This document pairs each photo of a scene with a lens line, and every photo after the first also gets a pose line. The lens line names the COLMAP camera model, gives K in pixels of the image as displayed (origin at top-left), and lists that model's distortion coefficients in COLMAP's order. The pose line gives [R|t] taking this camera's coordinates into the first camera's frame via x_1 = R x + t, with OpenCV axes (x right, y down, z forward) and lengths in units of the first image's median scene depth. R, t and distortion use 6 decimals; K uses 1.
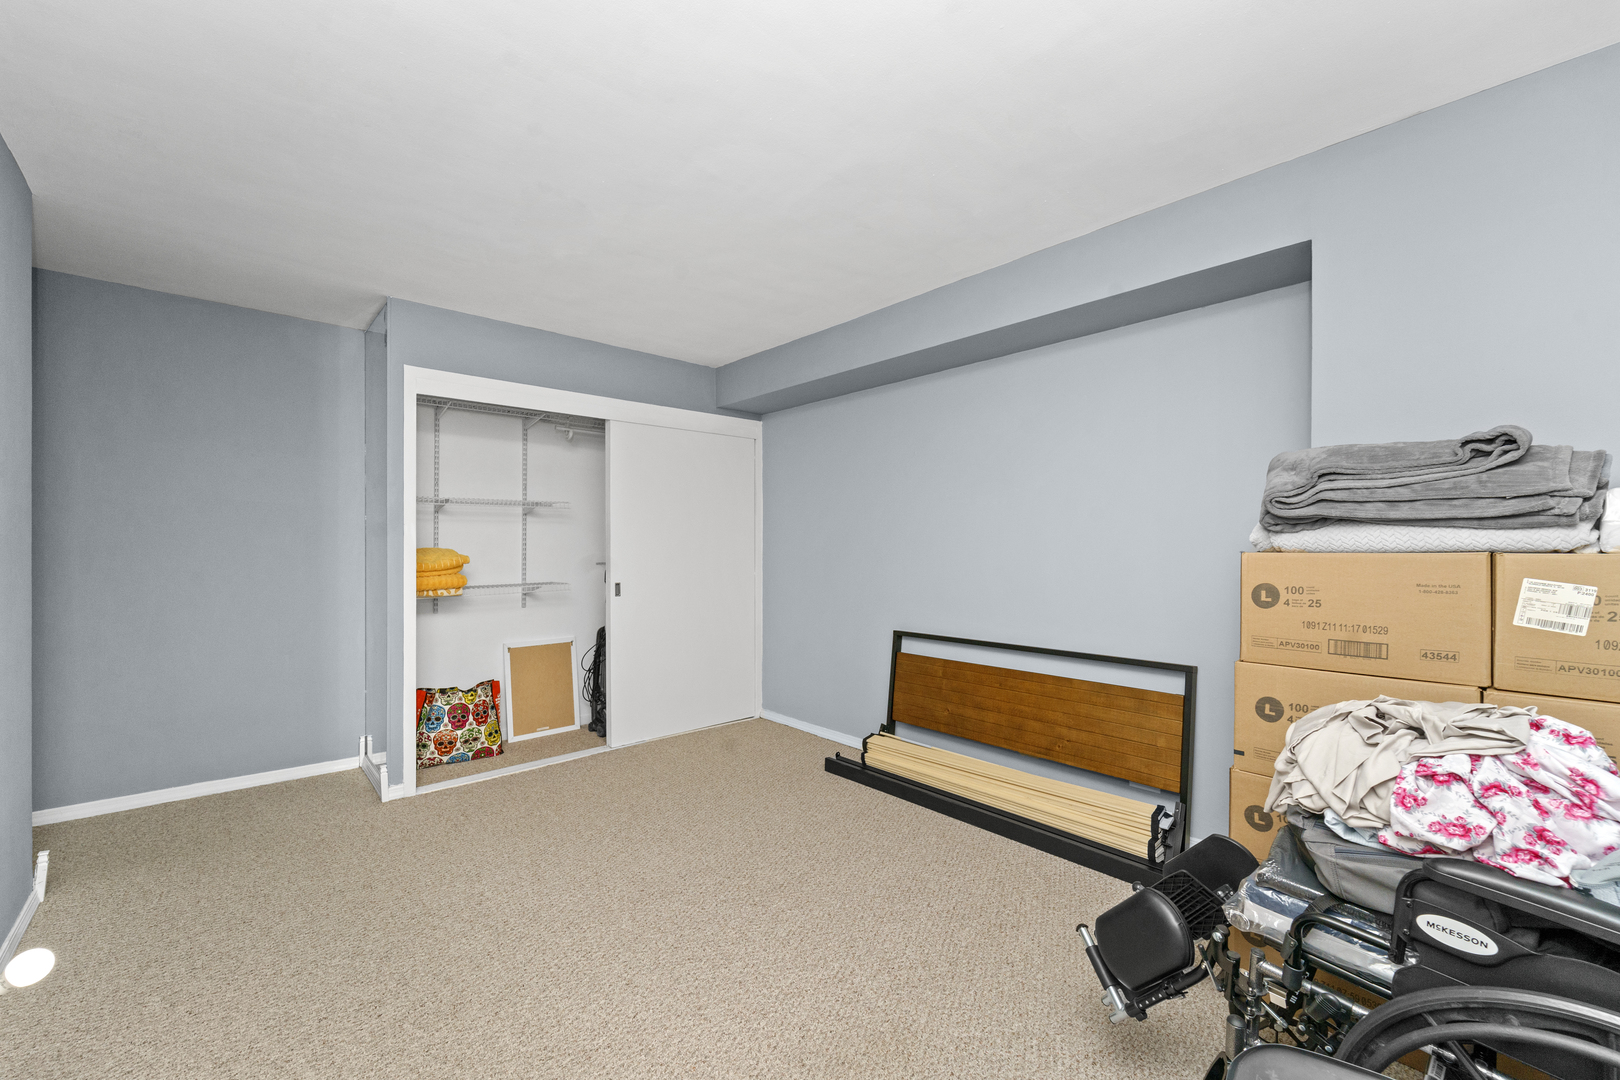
lens RADIAL K [[660.2, 0, 800.6], [0, 660.2, 551.4], [0, 0, 1]] dist [-0.007525, 0.000839]
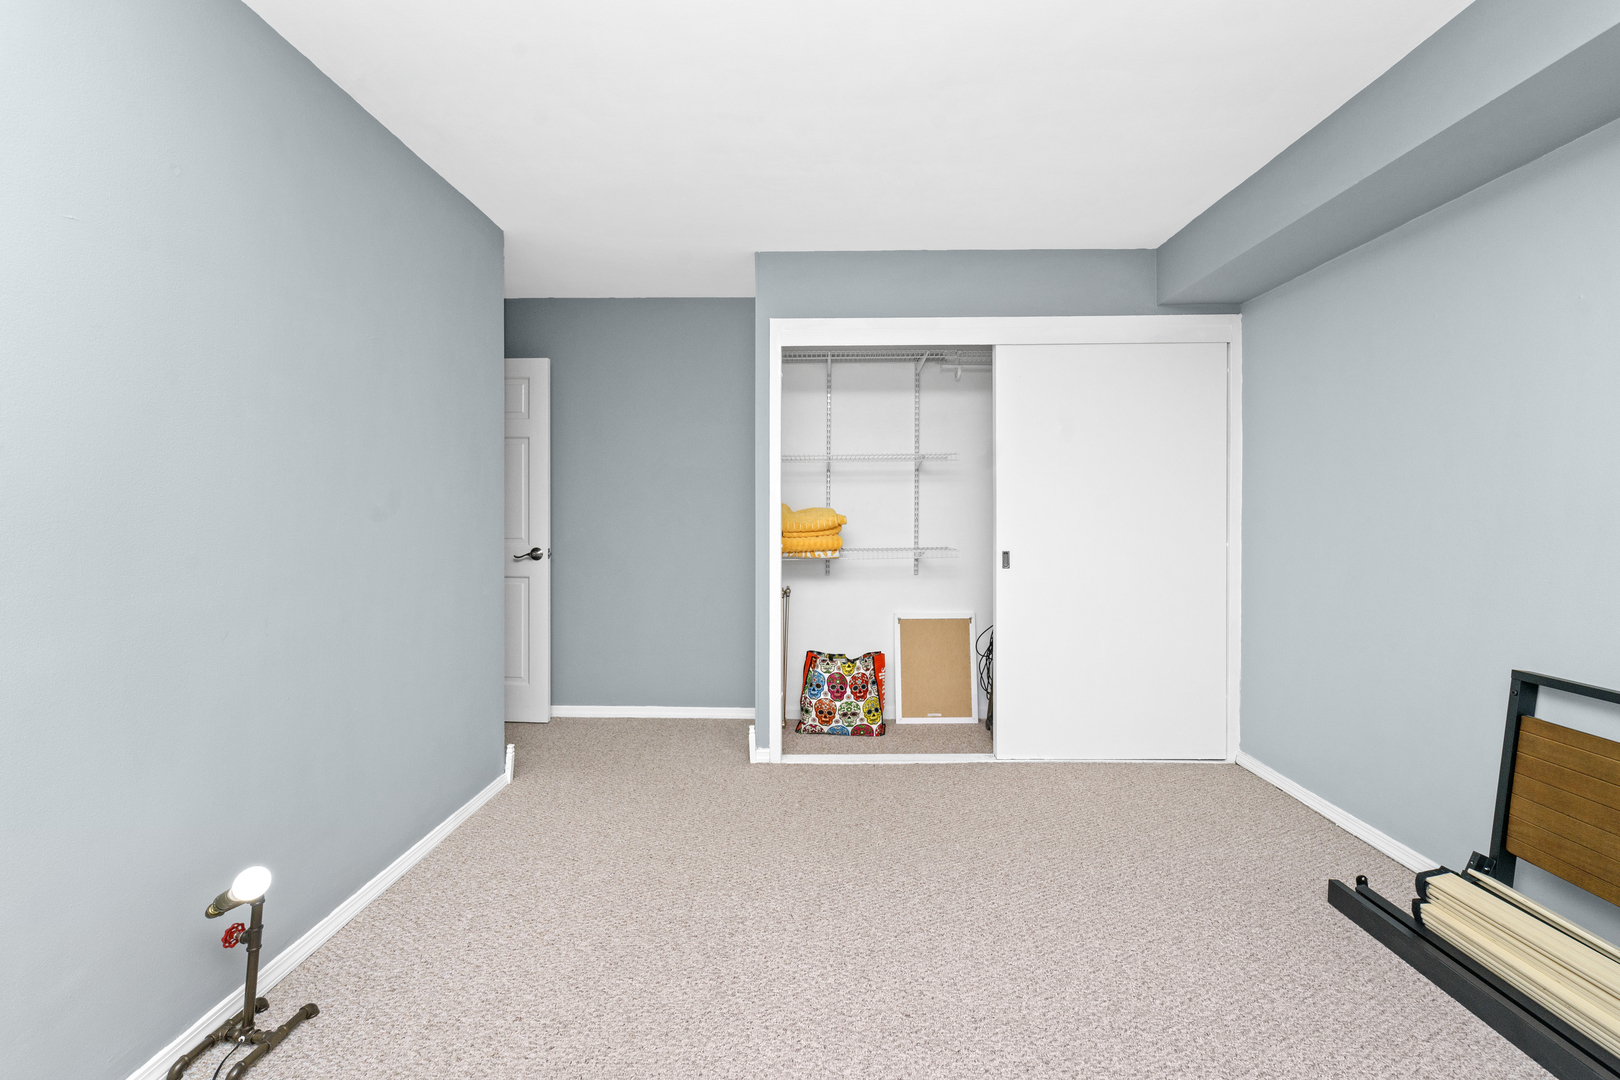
lens RADIAL K [[660.2, 0, 796.9], [0, 660.2, 516.0], [0, 0, 1]] dist [-0.007525, 0.000839]
pose [[0.732334, 0.004216, -0.680933, 0.080161], [-0.003088, 0.999991, 0.002870, 0.003963], [0.680939, 0.000000, 0.732341, 0.270561]]
